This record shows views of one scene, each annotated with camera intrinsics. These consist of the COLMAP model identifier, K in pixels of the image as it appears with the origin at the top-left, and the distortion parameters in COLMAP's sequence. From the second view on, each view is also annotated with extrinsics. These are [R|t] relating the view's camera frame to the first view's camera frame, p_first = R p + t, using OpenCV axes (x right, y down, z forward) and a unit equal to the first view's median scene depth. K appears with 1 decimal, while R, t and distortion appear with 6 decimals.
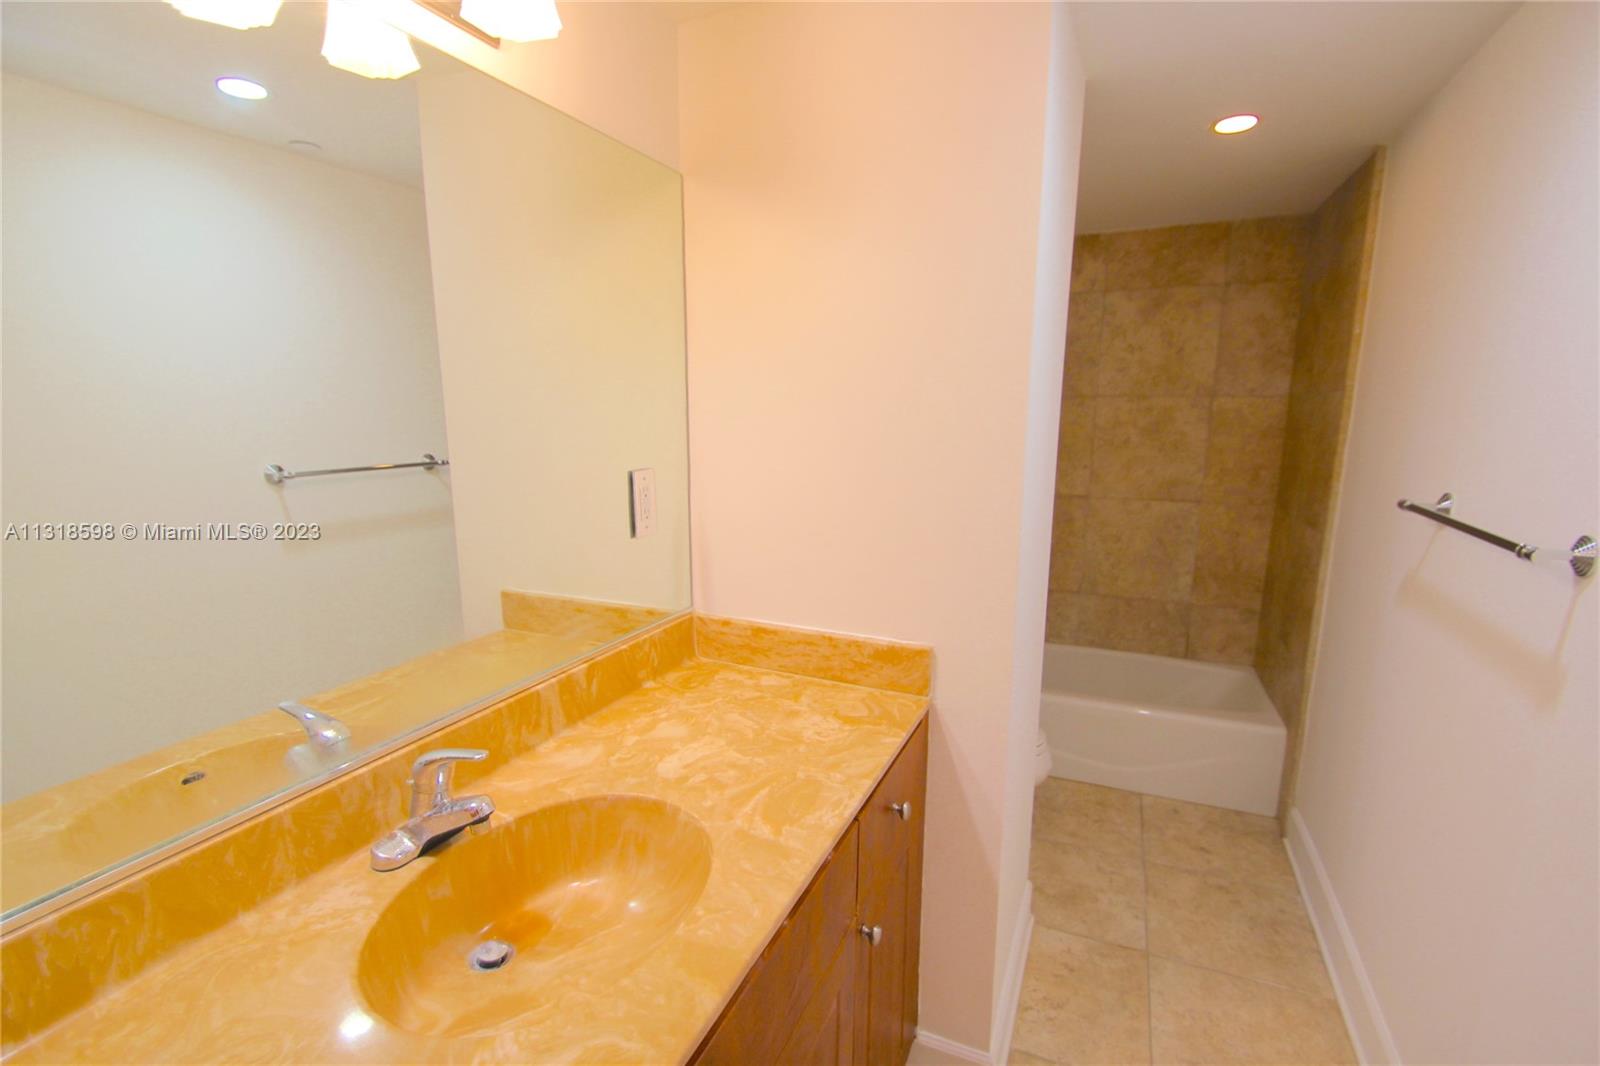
lens RADIAL K [[745.3, 0, 798.7], [0, 745.3, 541.7], [0, 0, 1]] dist [0.005150, -0.013340]
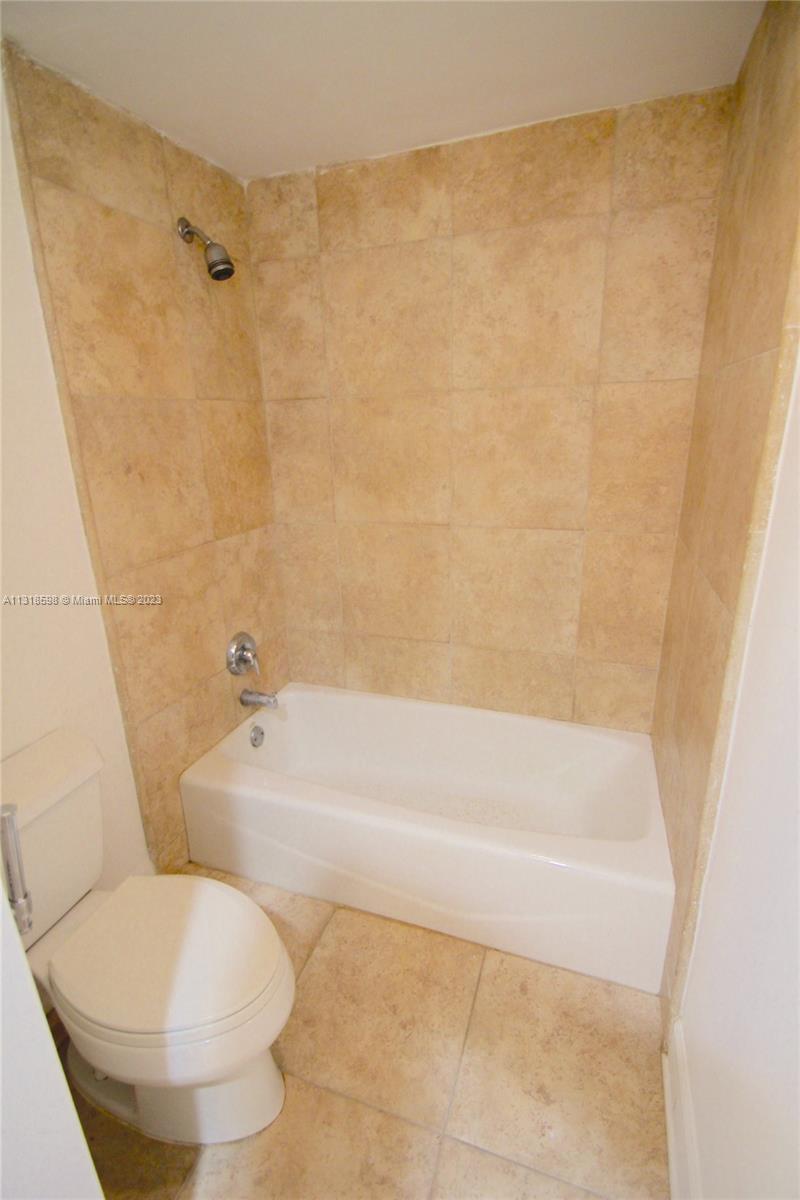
lens RADIAL K [[559.0, 0, 399.8], [0, 559.0, 592.4], [0, 0, 1]] dist [0.005150, -0.013340]
pose [[0.997227, -0.049130, 0.055897, 0.318258], [0.042262, 0.992110, 0.118030, -0.065762], [-0.061254, -0.115340, 0.991436, 0.442901]]
